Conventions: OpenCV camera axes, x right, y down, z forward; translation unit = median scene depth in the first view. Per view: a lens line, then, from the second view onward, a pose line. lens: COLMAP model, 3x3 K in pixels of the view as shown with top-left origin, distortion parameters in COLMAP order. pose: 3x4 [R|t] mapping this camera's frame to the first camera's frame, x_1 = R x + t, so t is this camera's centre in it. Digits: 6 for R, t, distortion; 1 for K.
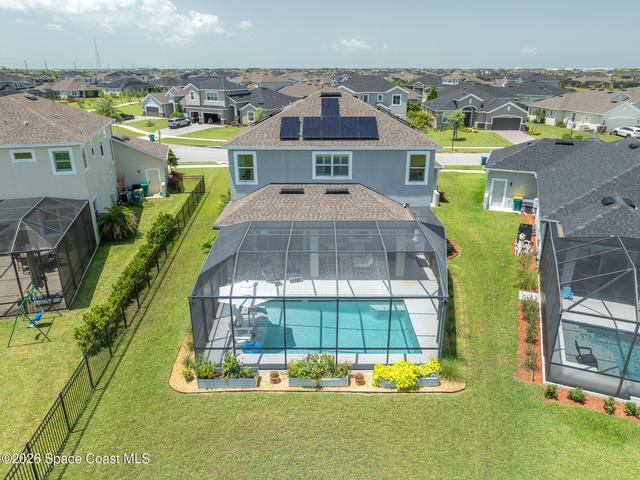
lens RADIAL K [[429.8, 0, 319.1], [0, 429.8, 258.4], [0, 0, 1]] dist [-0.004588, -0.000987]
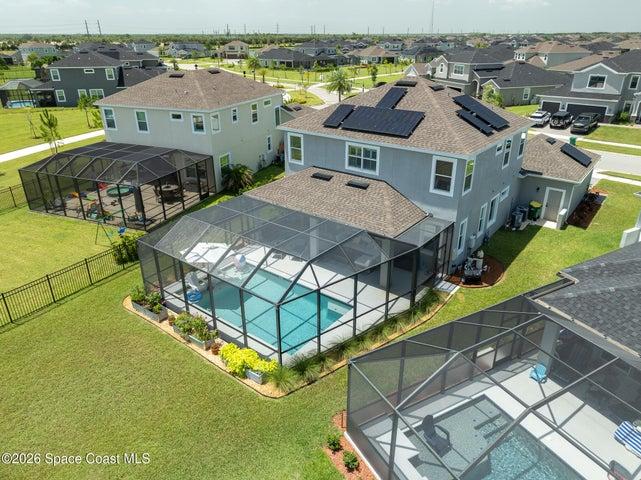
lens RADIAL K [[447.6, 0, 322.9], [0, 447.6, 239.2], [0, 0, 1]] dist [-0.006220, 0.002879]
pose [[0.786518, 0.254649, -0.562622, 0.581464], [-0.245194, 0.964910, 0.093961, -0.111559], [0.566807, 0.064049, 0.821357, 0.120705]]
